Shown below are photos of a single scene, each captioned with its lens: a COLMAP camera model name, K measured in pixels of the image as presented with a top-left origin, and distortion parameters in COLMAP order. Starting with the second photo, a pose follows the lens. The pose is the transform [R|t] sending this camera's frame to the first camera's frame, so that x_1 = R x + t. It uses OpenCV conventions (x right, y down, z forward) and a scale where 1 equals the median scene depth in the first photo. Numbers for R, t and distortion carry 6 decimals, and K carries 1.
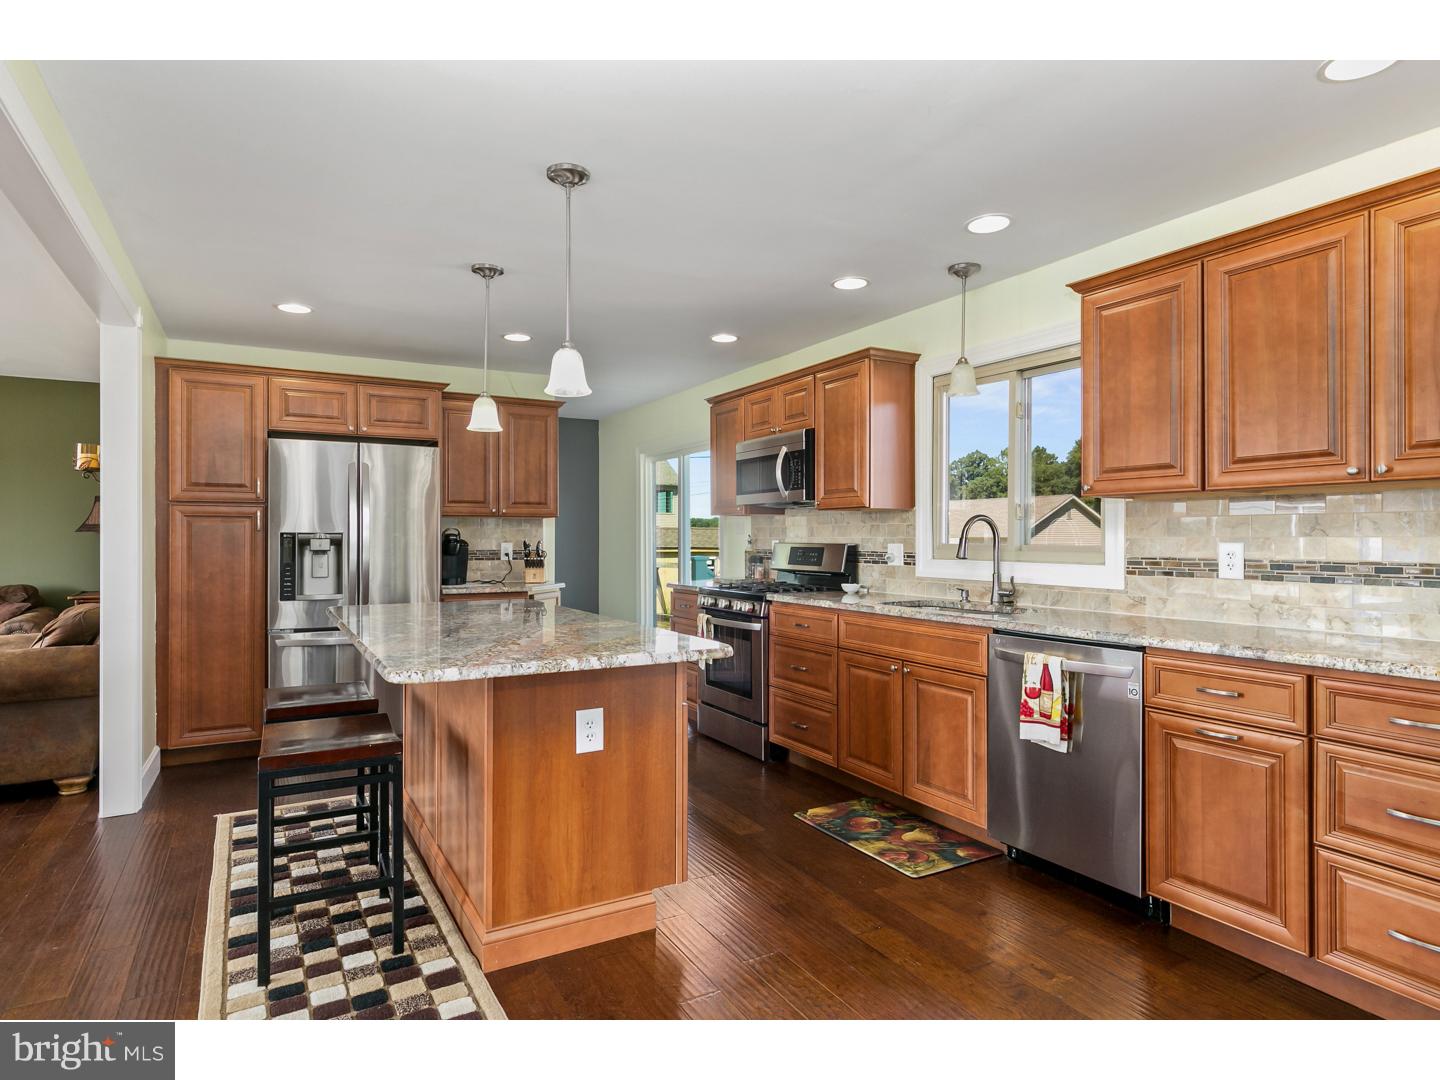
lens RADIAL K [[810.2, 0, 714.3], [0, 810.2, 531.4], [0, 0, 1]] dist [-0.000555, -0.000725]
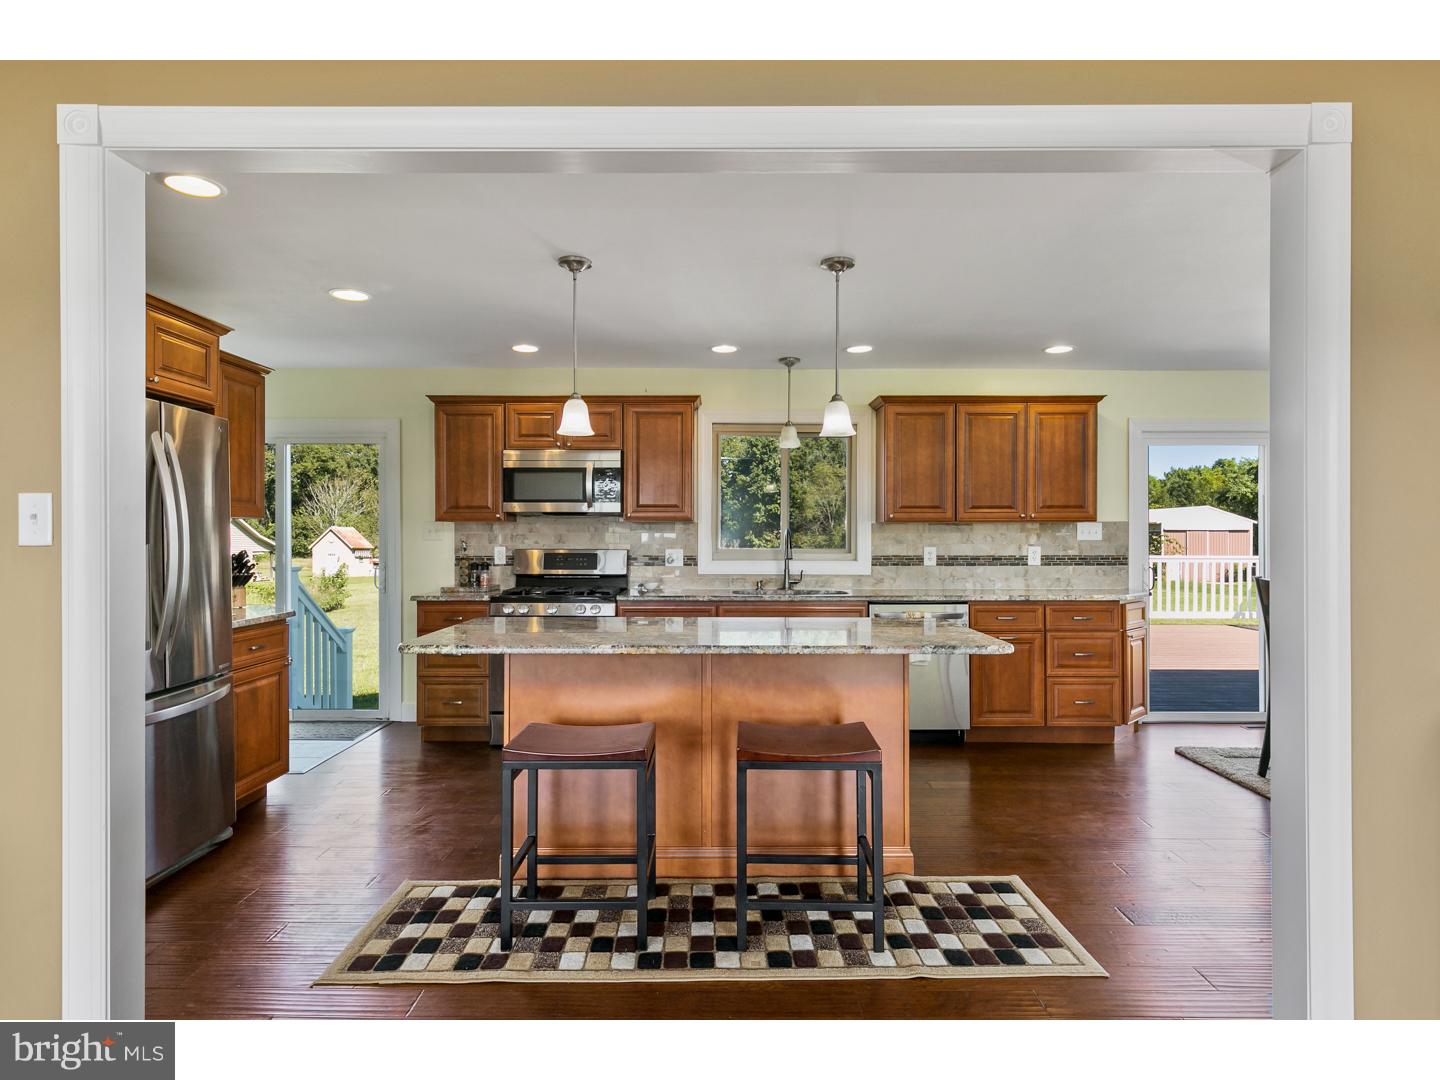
lens RADIAL K [[796.5, 0, 719.3], [0, 796.5, 533.9], [0, 0, 1]] dist [0.004299, 0.000667]
pose [[0.492510, 0.002824, 0.870302, -1.290503], [-0.006919, 0.999976, 0.000671, -0.015466], [-0.870279, -0.006353, 0.492518, 0.516051]]
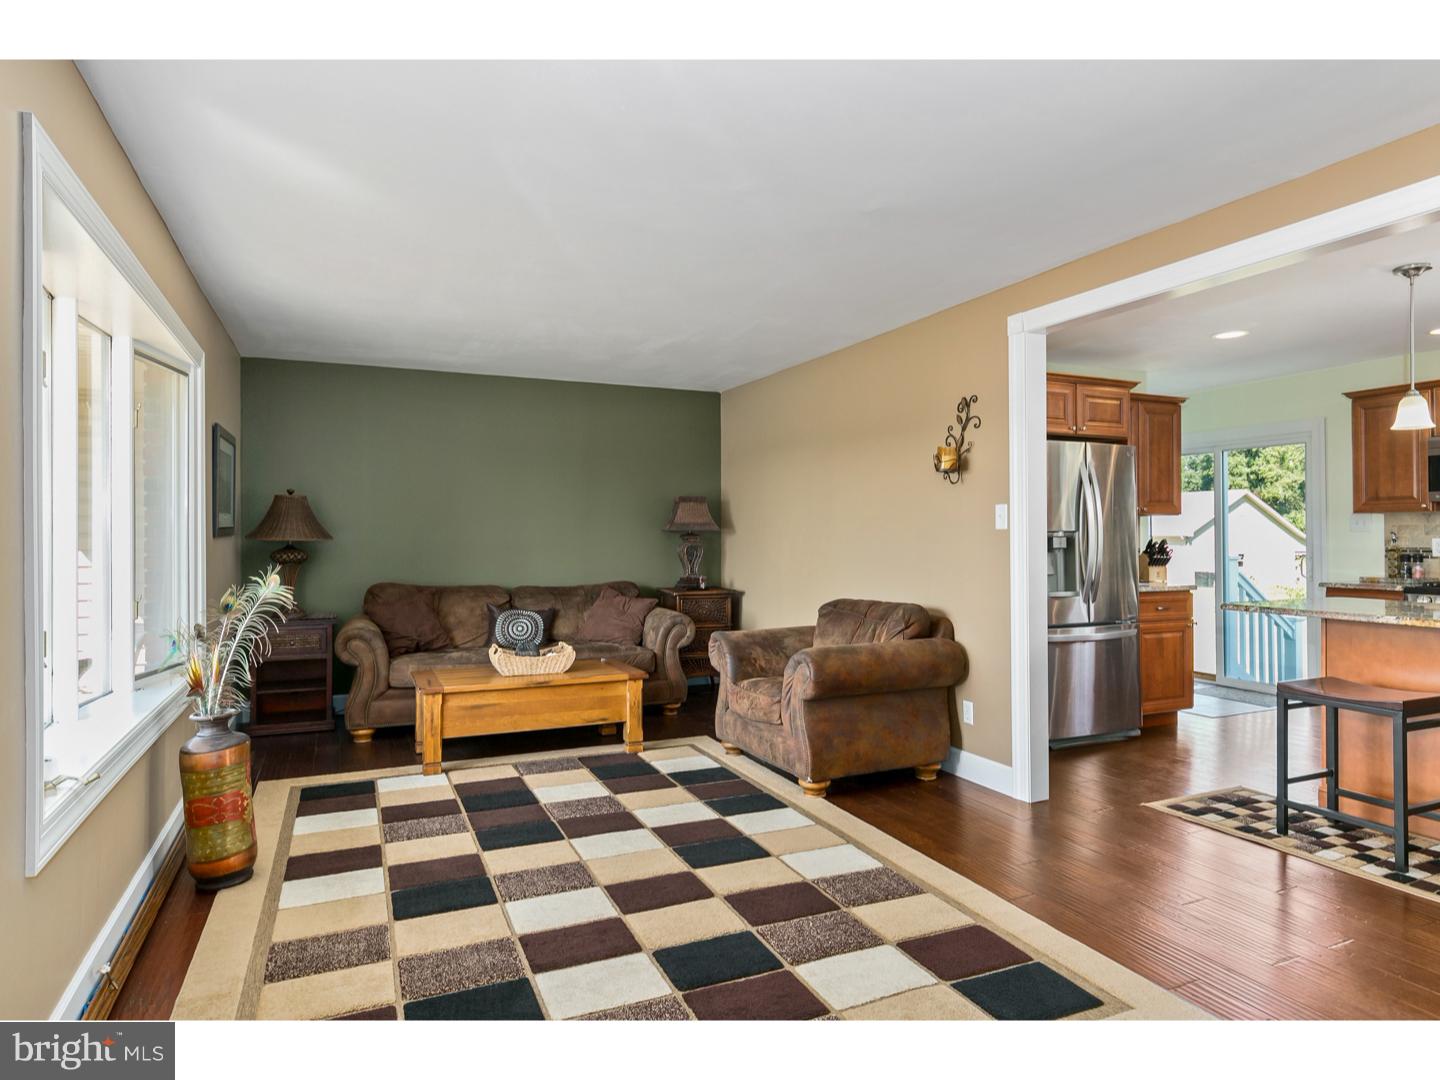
lens RADIAL K [[832.5, 0, 715.5], [0, 832.5, 528.5], [0, 0, 1]] dist [-0.001132, -0.000846]
pose [[0.995707, -0.003165, -0.092512, -1.351924], [0.002990, 0.999993, -0.002030, -0.002688], [0.092518, 0.001745, 0.995709, -0.137317]]
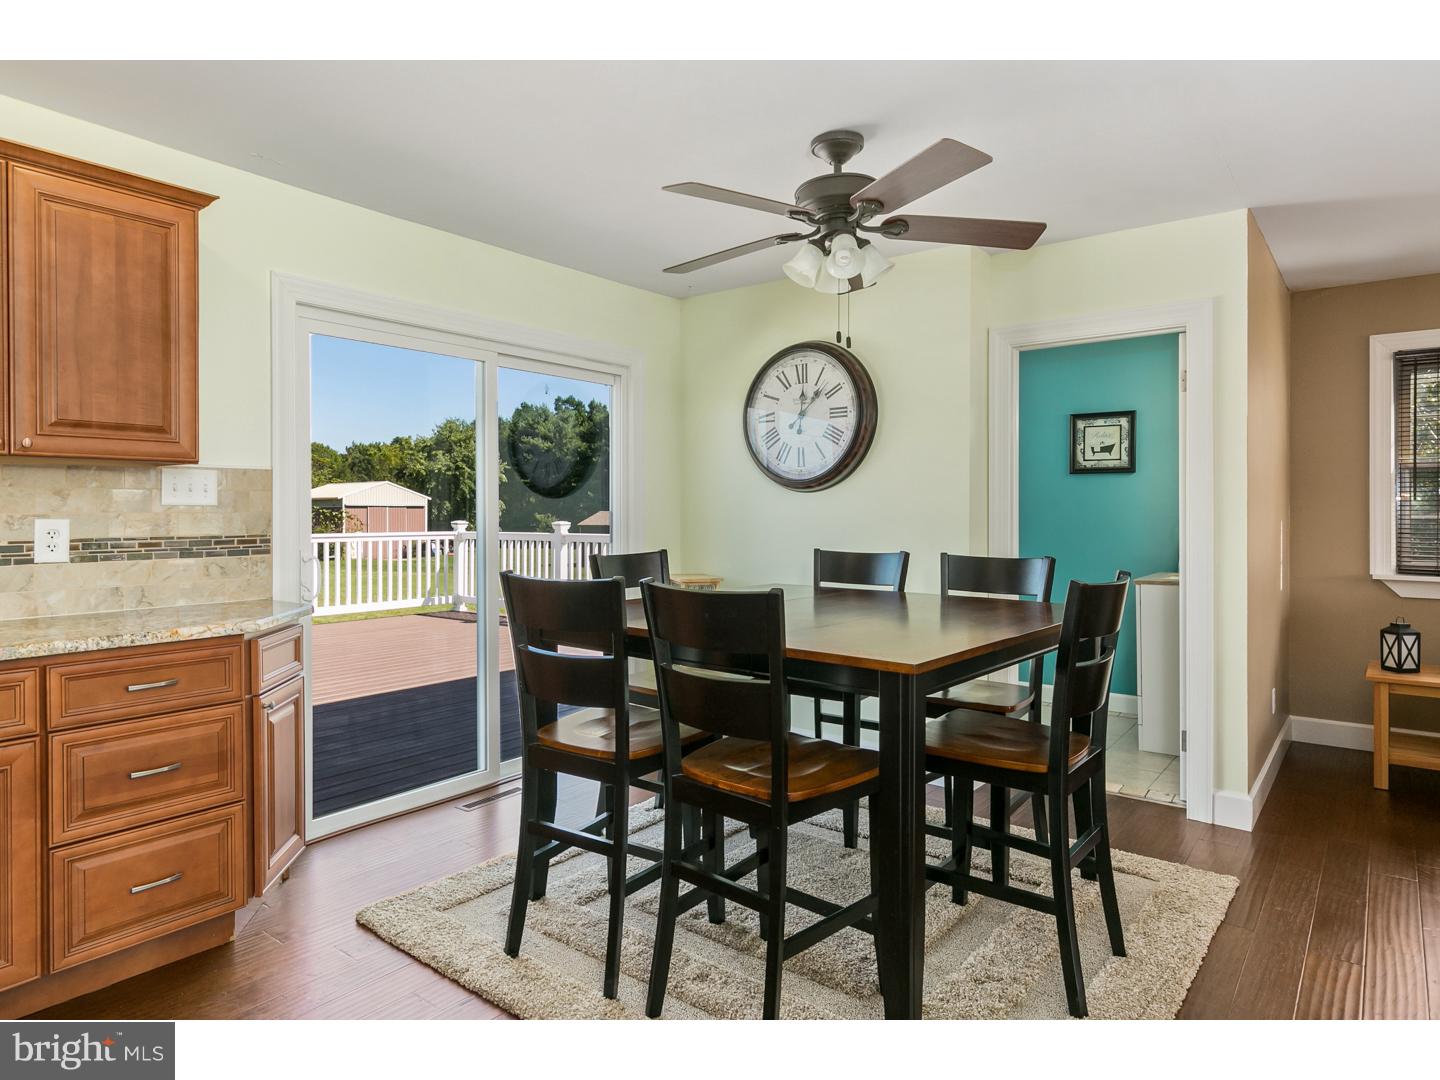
lens RADIAL K [[858.4, 0, 714.2], [0, 858.4, 513.7], [0, 0, 1]] dist [-0.000230, -0.000561]
pose [[-0.388724, -0.000608, 0.921354, -0.331902], [-0.004048, 0.999991, -0.001048, 0.003435], [-0.921346, -0.004137, -0.388723, 0.511409]]
